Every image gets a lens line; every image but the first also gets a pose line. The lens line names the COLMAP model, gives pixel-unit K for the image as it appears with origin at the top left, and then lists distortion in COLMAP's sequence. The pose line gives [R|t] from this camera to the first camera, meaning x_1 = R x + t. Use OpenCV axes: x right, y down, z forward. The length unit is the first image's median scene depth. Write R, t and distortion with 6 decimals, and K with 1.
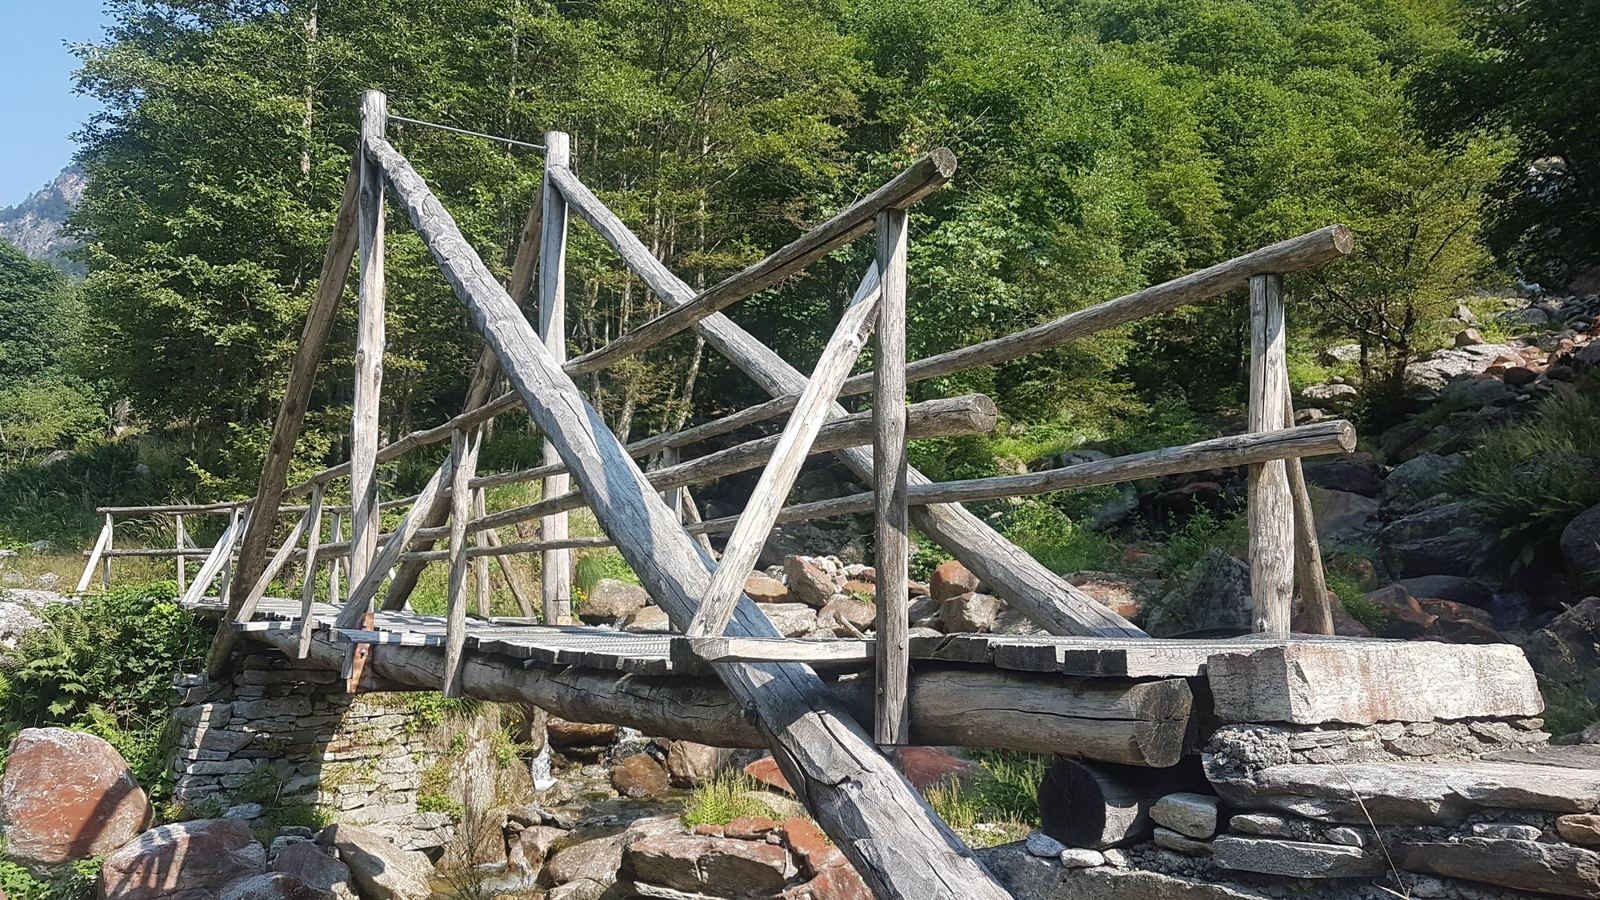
lens RADIAL K [[1293.6, 0, 795.8], [0, 1293.6, 456.2], [0, 0, 1]] dist [-0.005168, 0.015057]
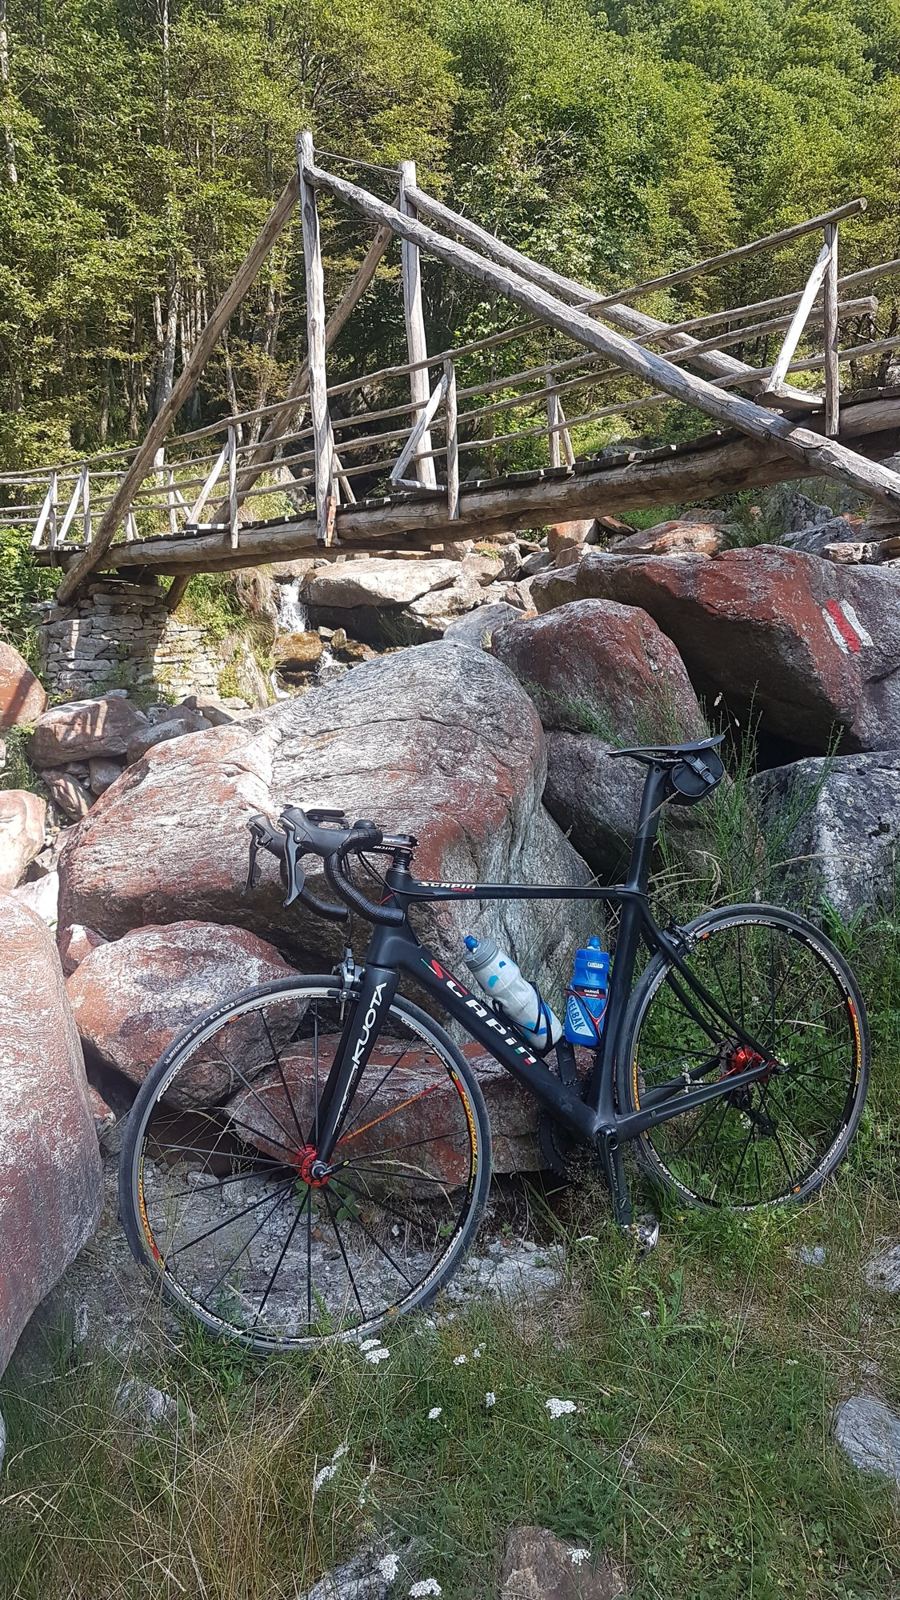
lens RADIAL K [[1293.6, 0, 459.5], [0, 1293.6, 798.2], [0, 0, 1]] dist [-0.005168, 0.015057]
pose [[0.988314, -0.061759, 0.139360, -0.138724], [0.027792, 0.971929, 0.233626, 0.038015], [-0.149877, -0.227023, 0.962288, -0.205161]]
